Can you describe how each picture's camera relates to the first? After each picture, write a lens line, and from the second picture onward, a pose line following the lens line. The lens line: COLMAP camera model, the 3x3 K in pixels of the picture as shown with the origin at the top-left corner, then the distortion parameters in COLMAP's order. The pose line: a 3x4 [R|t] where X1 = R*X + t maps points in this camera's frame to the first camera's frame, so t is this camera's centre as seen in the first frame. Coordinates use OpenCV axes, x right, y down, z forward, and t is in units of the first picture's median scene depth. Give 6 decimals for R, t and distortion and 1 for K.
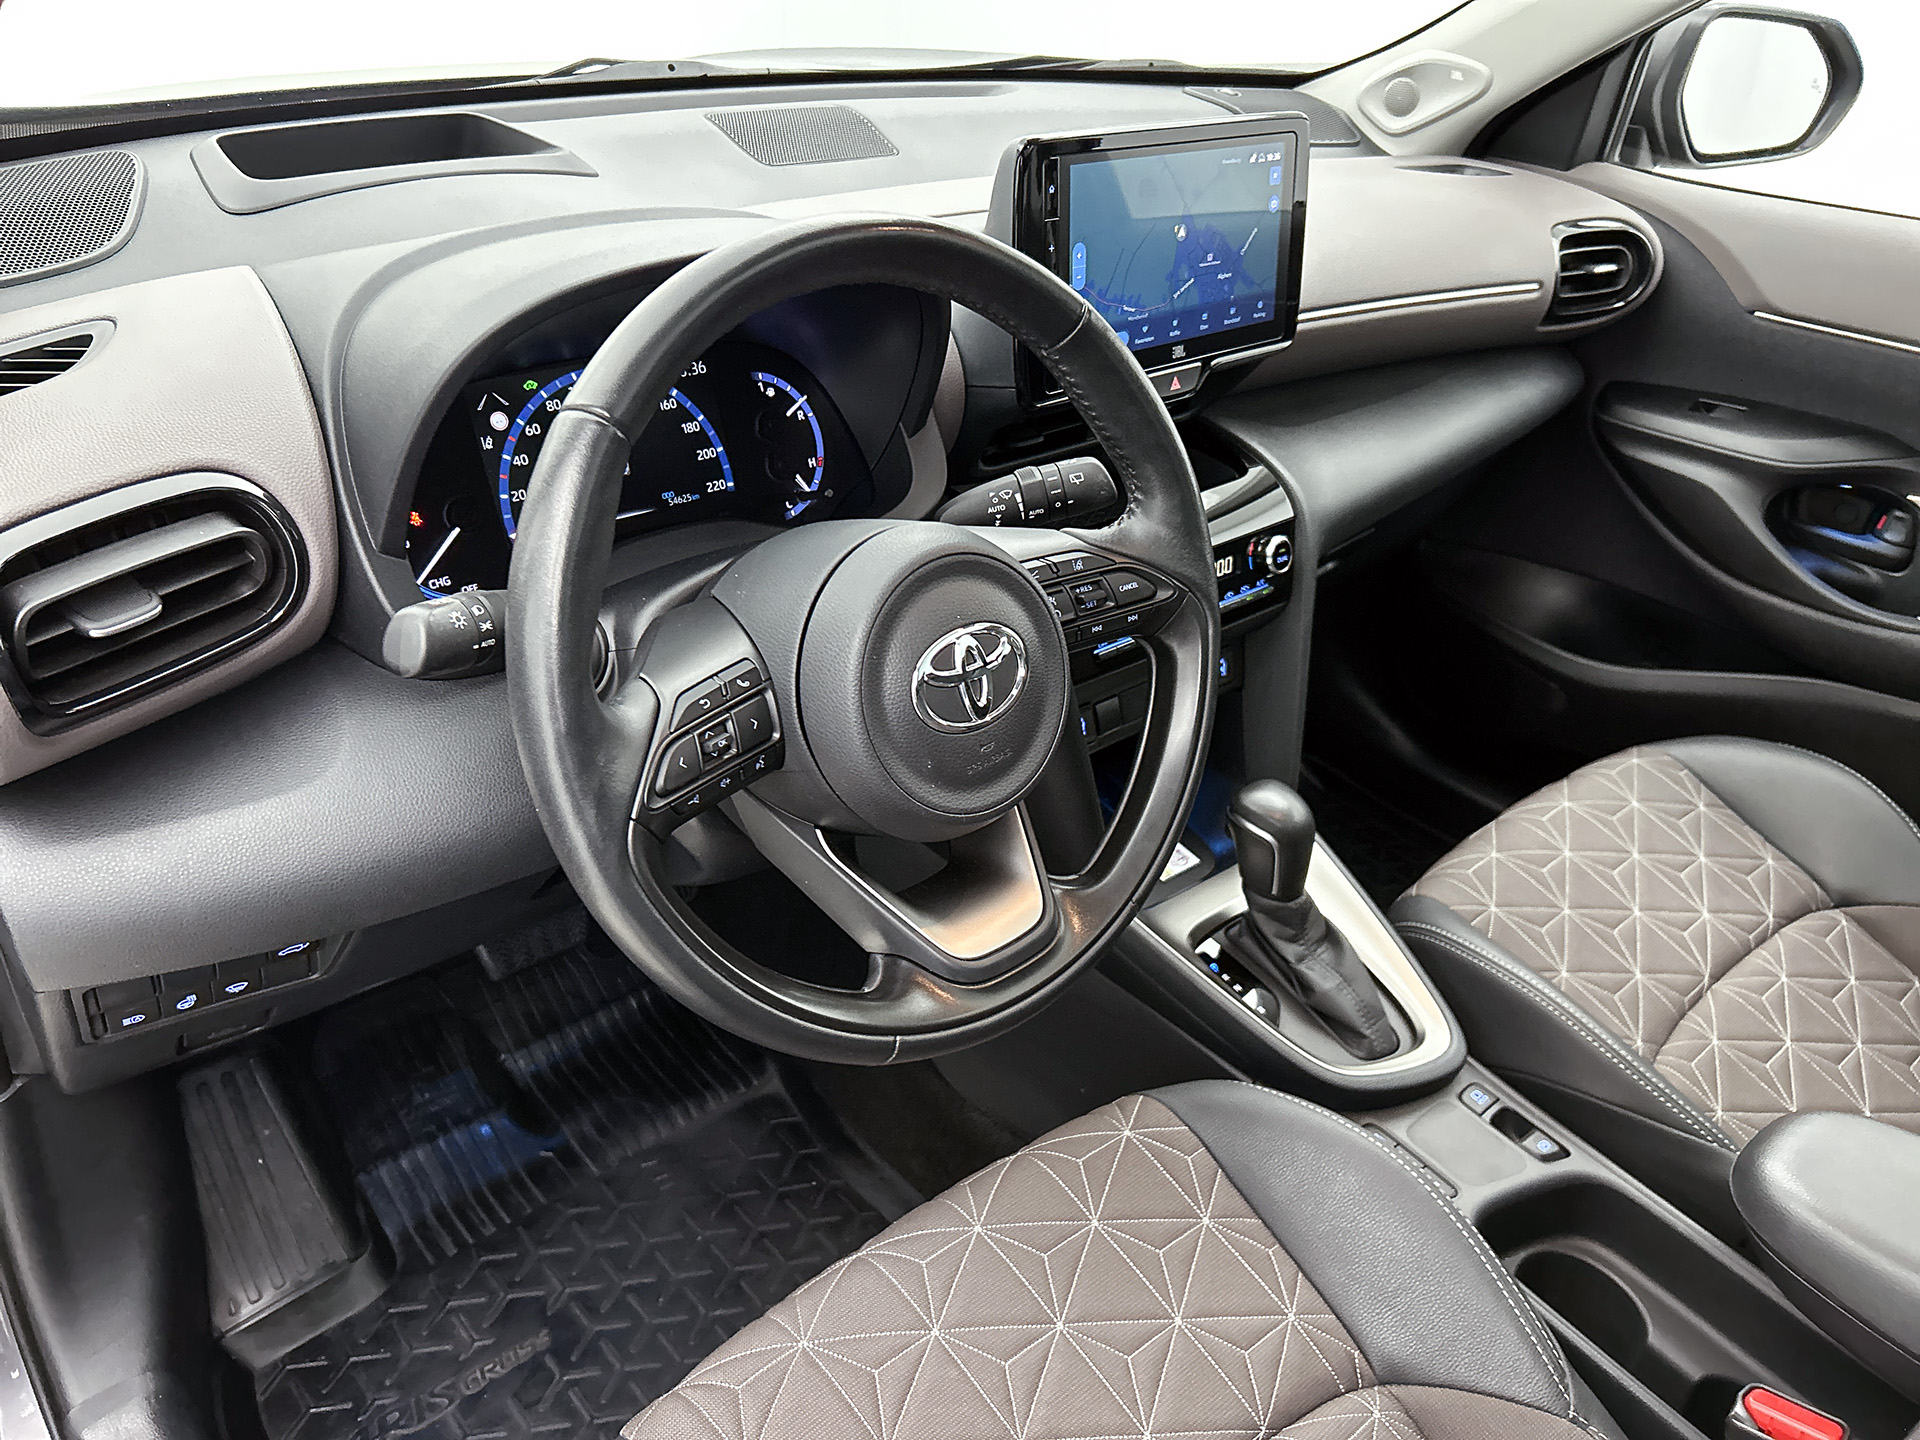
lens RADIAL K [[1473.6, 0, 953.9], [0, 1473.6, 709.0], [0, 0, 1]] dist [0.027286, -0.003221]
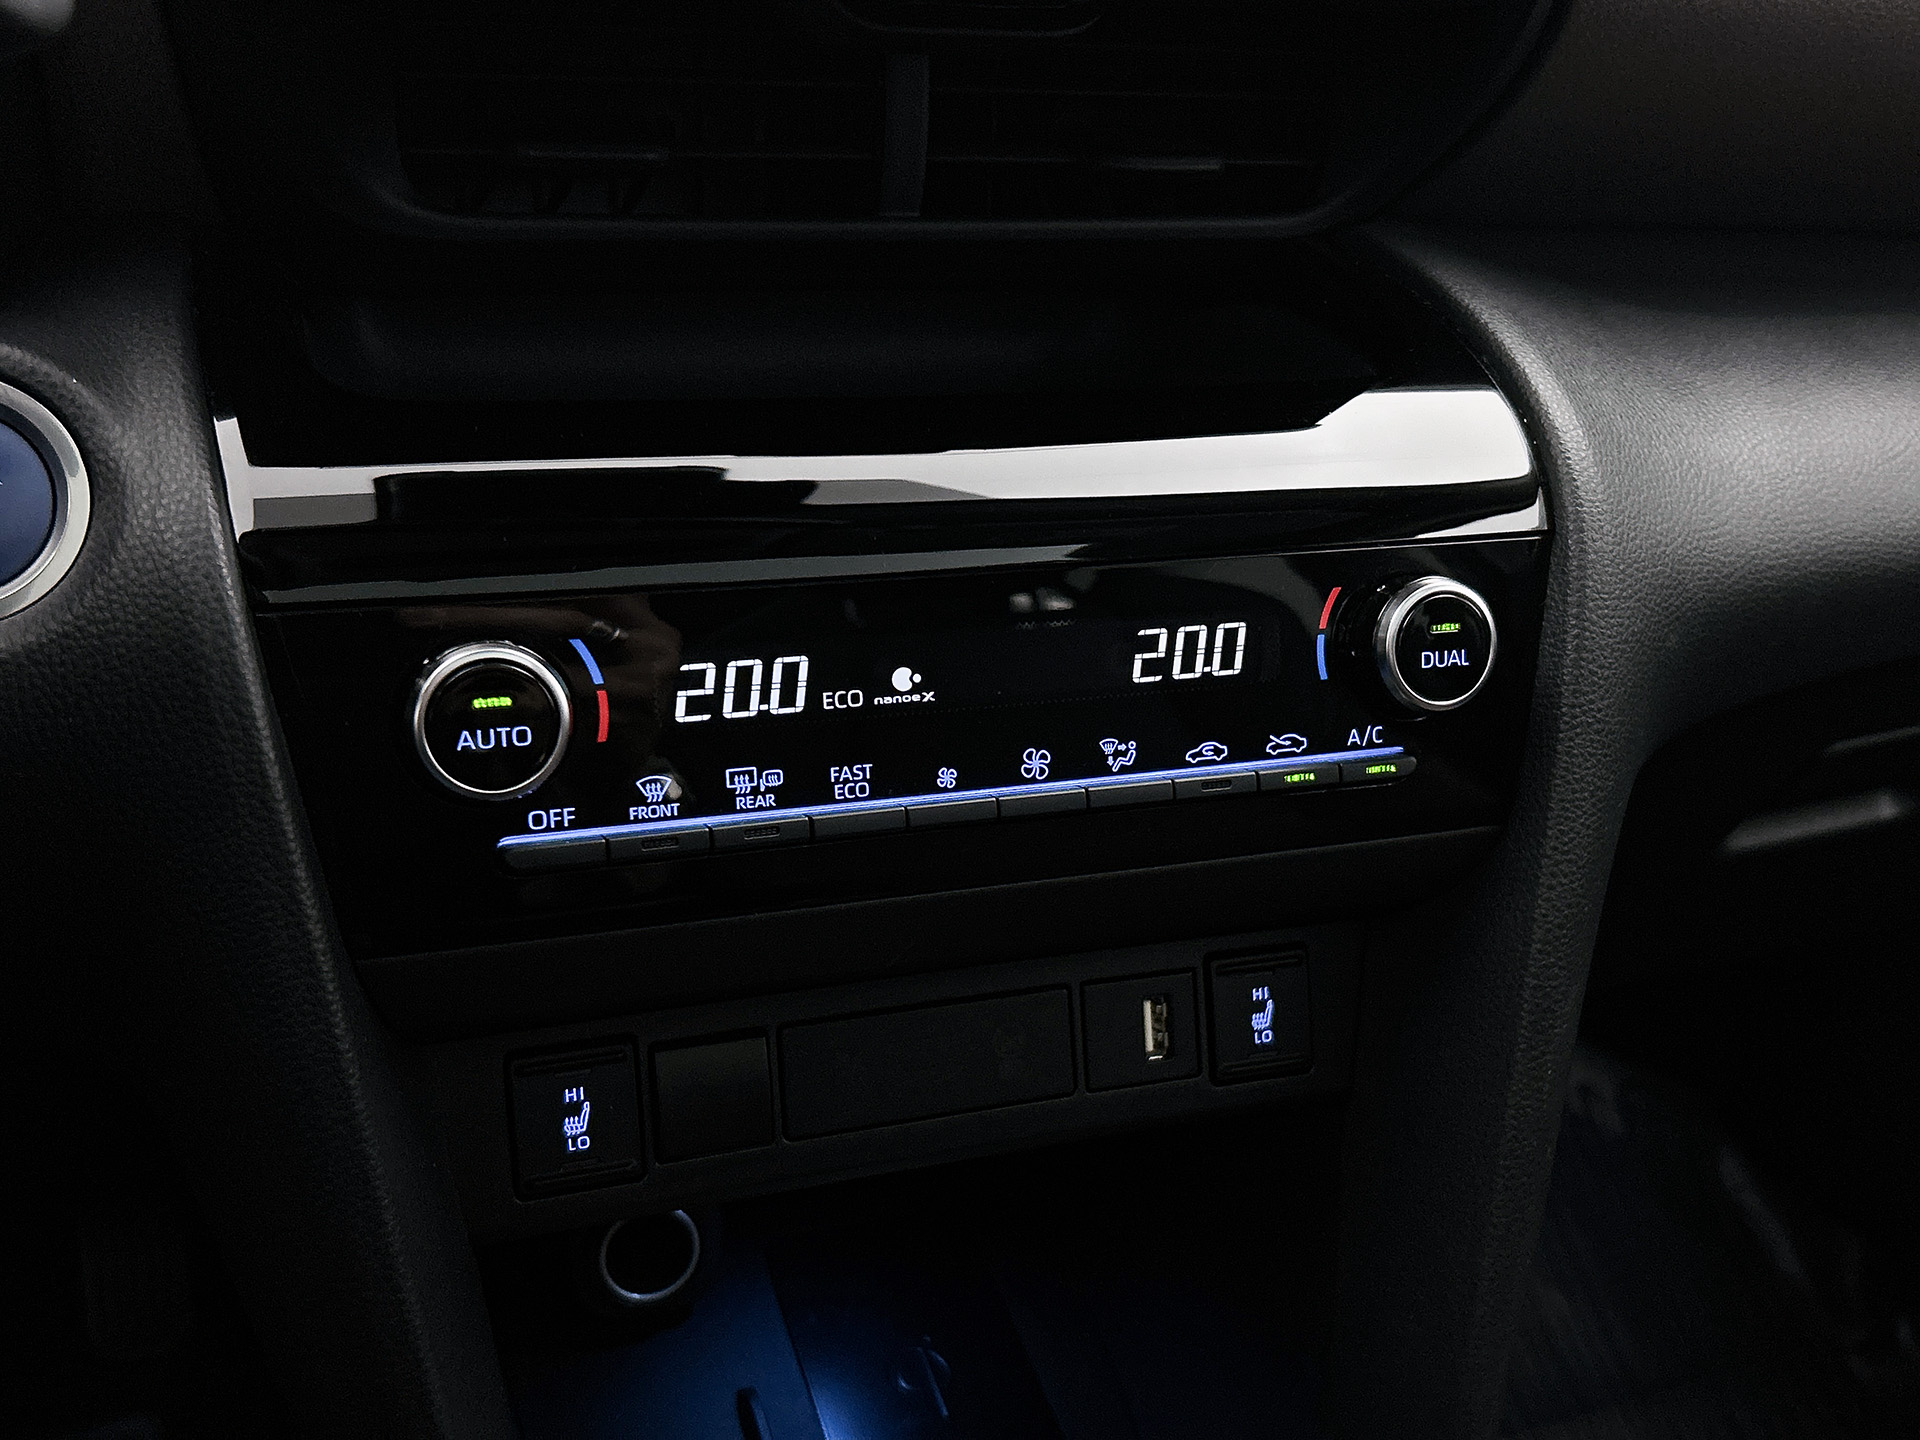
lens RADIAL K [[1975.0, 0, 959.4], [0, 1975.0, 711.6], [0, 0, 1]] dist [0.029597, 0.000000]
pose [[0.935237, 0.134347, -0.327540, 0.283888], [-0.182016, 0.976022, -0.119382, -0.034029], [0.303648, 0.171268, 0.937265, 0.681791]]
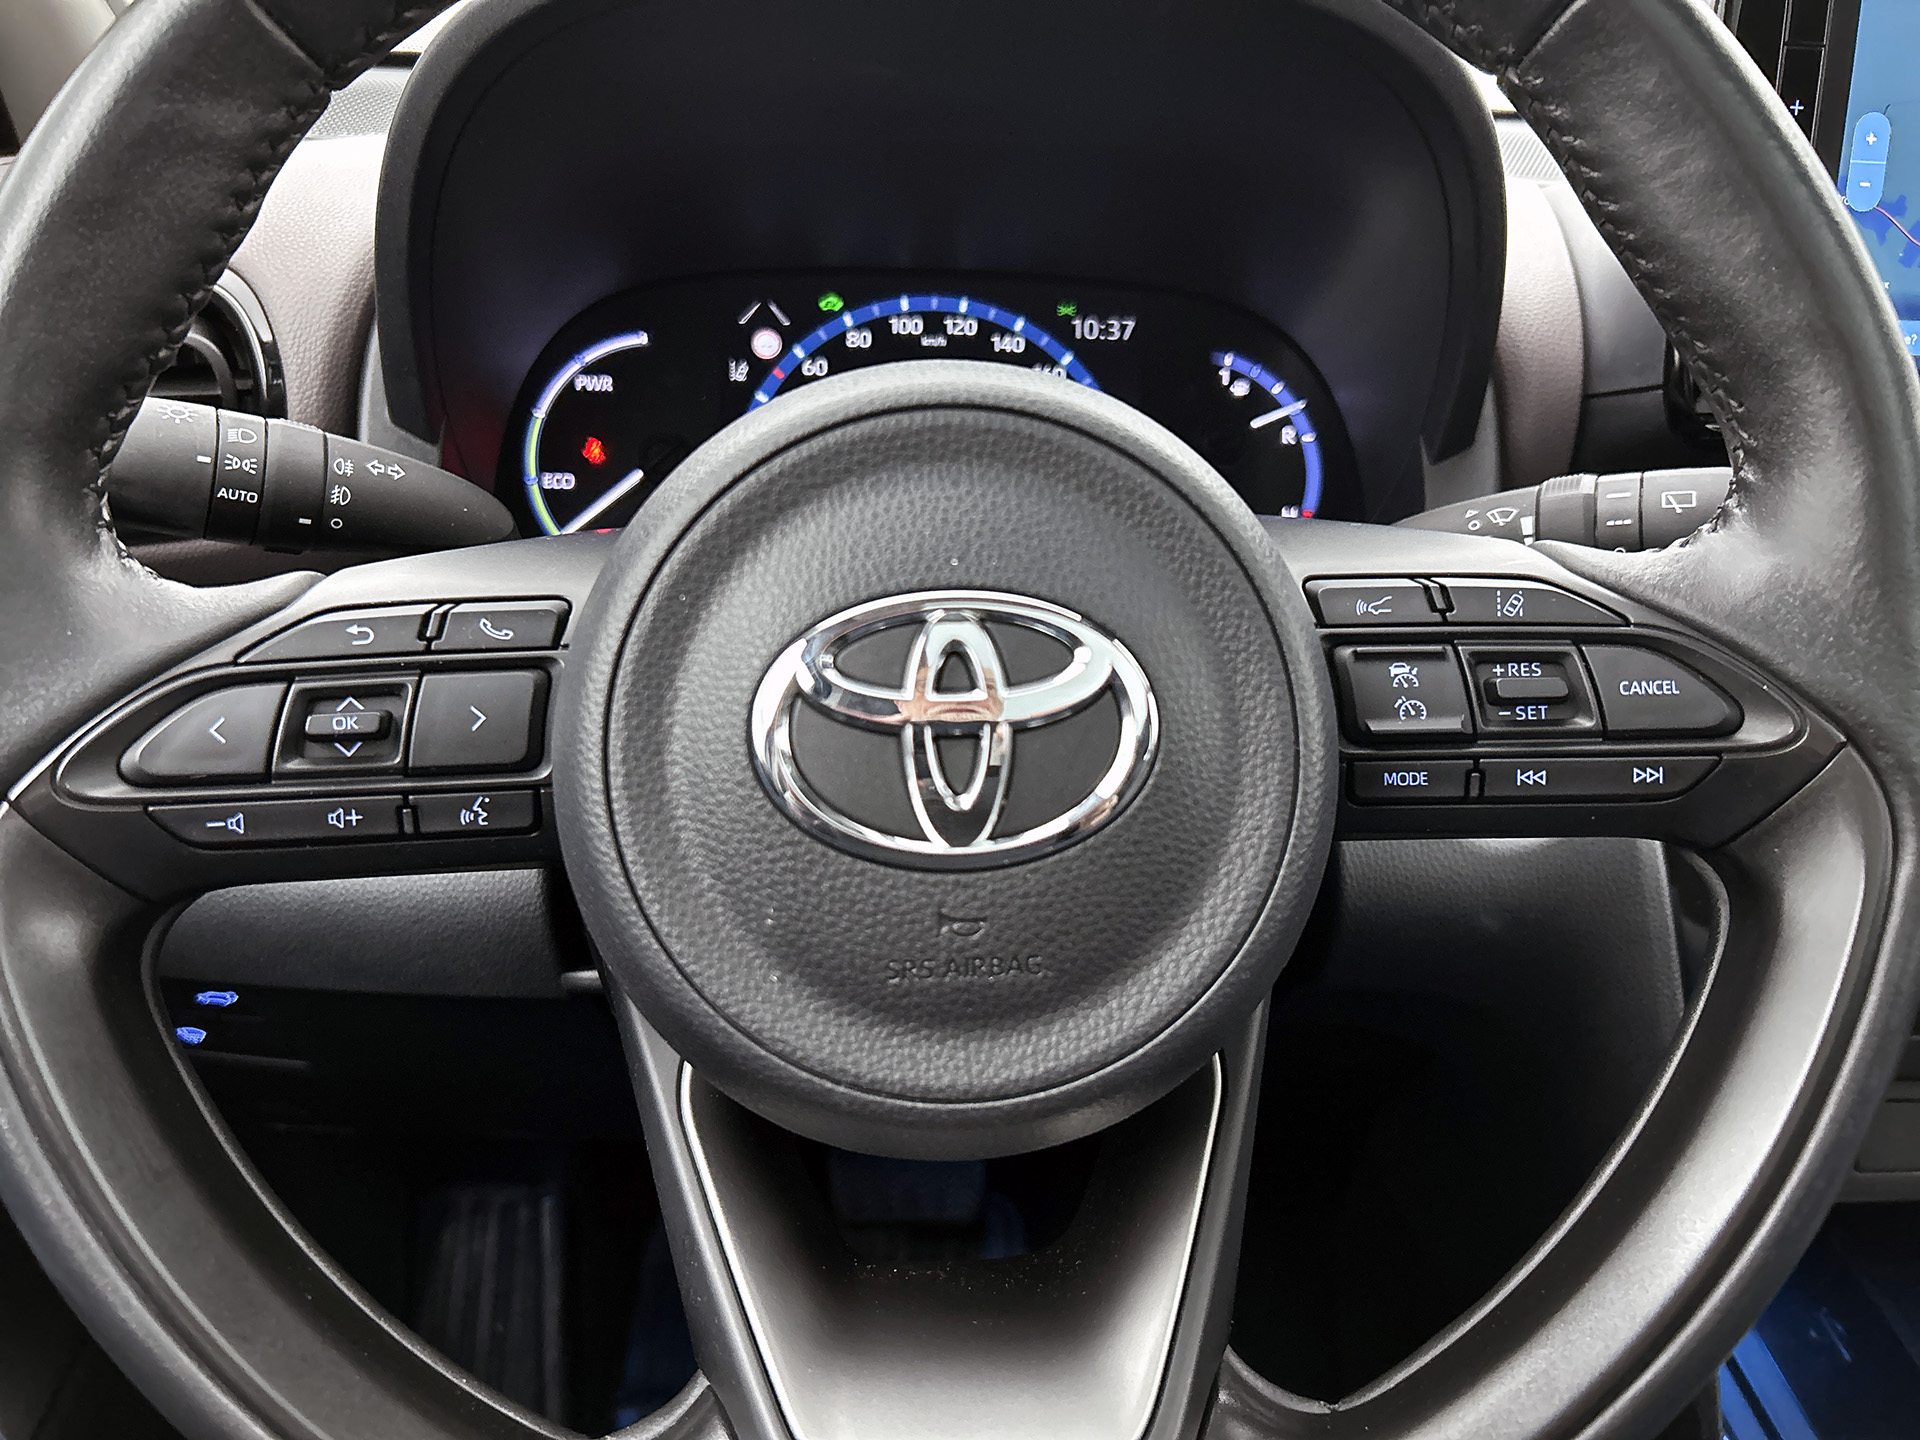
lens RADIAL K [[1473.6, 0, 971.7], [0, 1473.6, 728.4], [0, 0, 1]] dist [0.027286, -0.003221]
pose [[0.795713, 0.177569, -0.579059, 0.152913], [-0.289457, 0.951299, -0.106040, 0.012050], [0.532029, 0.251990, 0.808360, 0.459922]]
